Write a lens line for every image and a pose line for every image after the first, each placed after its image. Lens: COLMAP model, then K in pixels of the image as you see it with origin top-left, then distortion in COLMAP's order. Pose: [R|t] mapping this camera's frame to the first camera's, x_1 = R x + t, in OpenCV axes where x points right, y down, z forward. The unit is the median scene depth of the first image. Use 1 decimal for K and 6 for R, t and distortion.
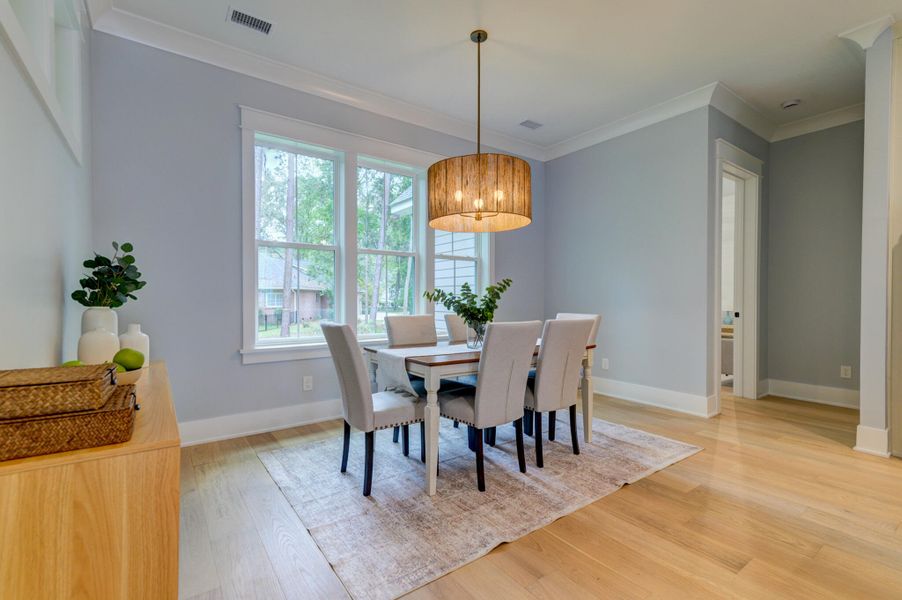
lens RADIAL K [[407.7, 0, 449.2], [0, 407.7, 302.2], [0, 0, 1]] dist [0.012901, -0.000290]
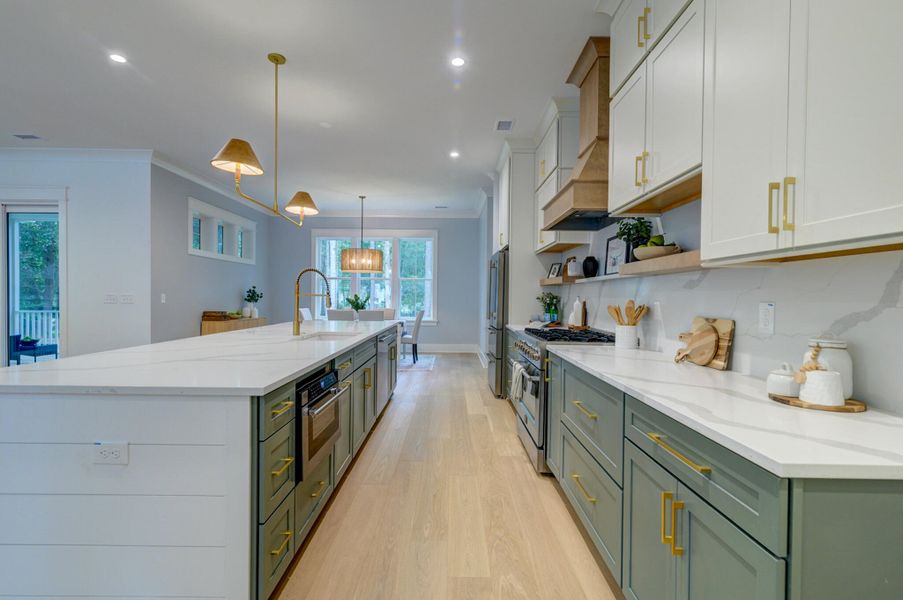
lens RADIAL K [[408.2, 0, 449.7], [0, 408.2, 302.2], [0, 0, 1]] dist [0.012901, -0.000290]
pose [[0.811362, 0.016039, -0.584324, 2.056057], [-0.010874, 0.999865, 0.012346, -0.031925], [0.584443, -0.003664, 0.811426, -0.772106]]
